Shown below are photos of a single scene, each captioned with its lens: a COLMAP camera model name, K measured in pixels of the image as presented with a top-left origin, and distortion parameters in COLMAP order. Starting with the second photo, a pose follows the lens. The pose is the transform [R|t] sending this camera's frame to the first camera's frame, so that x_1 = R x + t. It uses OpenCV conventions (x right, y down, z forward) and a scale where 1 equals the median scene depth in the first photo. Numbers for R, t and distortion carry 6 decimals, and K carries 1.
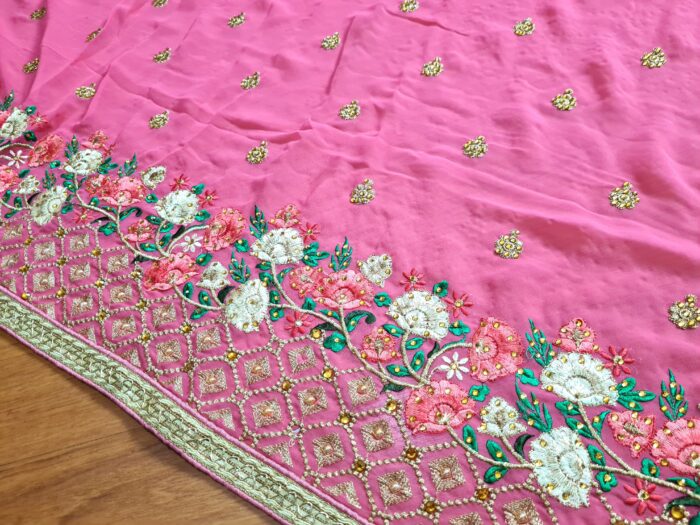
lens RADIAL K [[576.9, 0, 348.3], [0, 576.9, 244.4], [0, 0, 1]] dist [-0.002236, -0.006964]
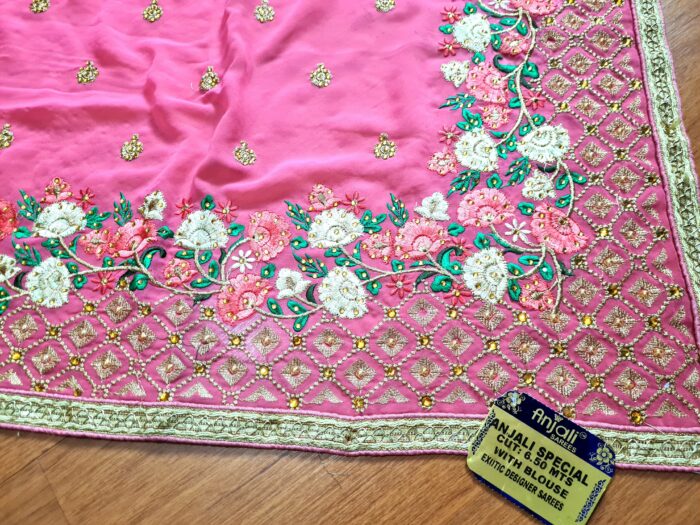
lens RADIAL K [[526.0, 0, 350.0], [0, 526.0, 262.5], [0, 0, 1]] dist [0.019827, -0.010697]
pose [[0.902113, -0.349789, 0.252665, 0.586777], [0.298837, 0.928851, 0.218935, 0.227422], [-0.311269, -0.121998, 0.942458, -0.322829]]
